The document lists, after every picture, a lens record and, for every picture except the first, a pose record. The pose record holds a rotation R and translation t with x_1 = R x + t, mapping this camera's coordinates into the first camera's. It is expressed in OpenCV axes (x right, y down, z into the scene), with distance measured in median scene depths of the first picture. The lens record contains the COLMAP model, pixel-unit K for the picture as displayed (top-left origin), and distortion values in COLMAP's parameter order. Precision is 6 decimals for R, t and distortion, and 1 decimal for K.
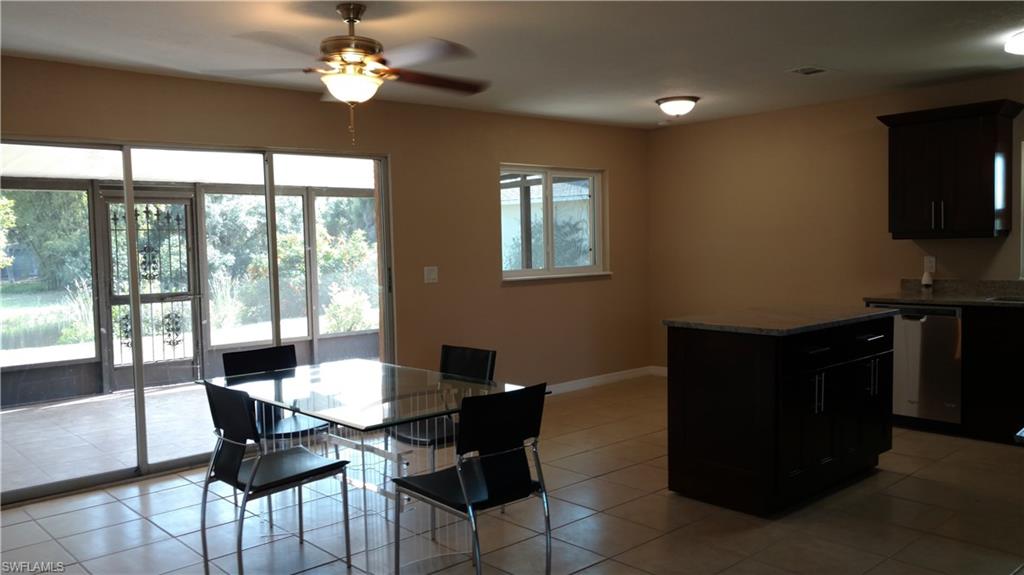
lens RADIAL K [[815.9, 0, 516.1], [0, 815.9, 286.6], [0, 0, 1]] dist [-0.000228, 0.006097]
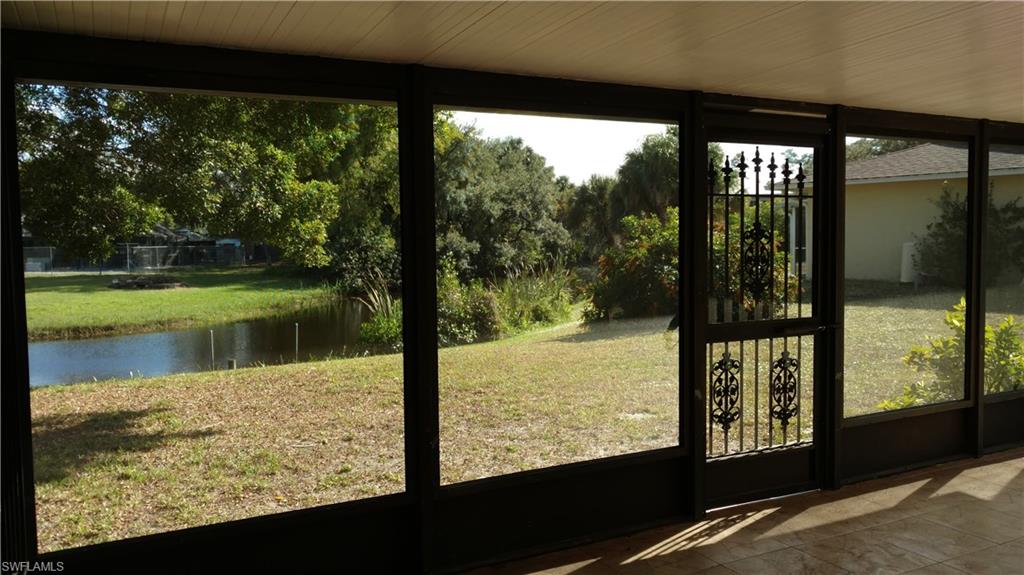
lens RADIAL K [[815.9, 0, 509.6], [0, 815.9, 288.8], [0, 0, 1]] dist [-0.000228, 0.006097]
pose [[0.968206, 0.027749, -0.248609, -0.186085], [-0.023823, 0.999540, 0.018788, -0.006754], [0.249015, -0.012268, 0.968422, 0.182829]]
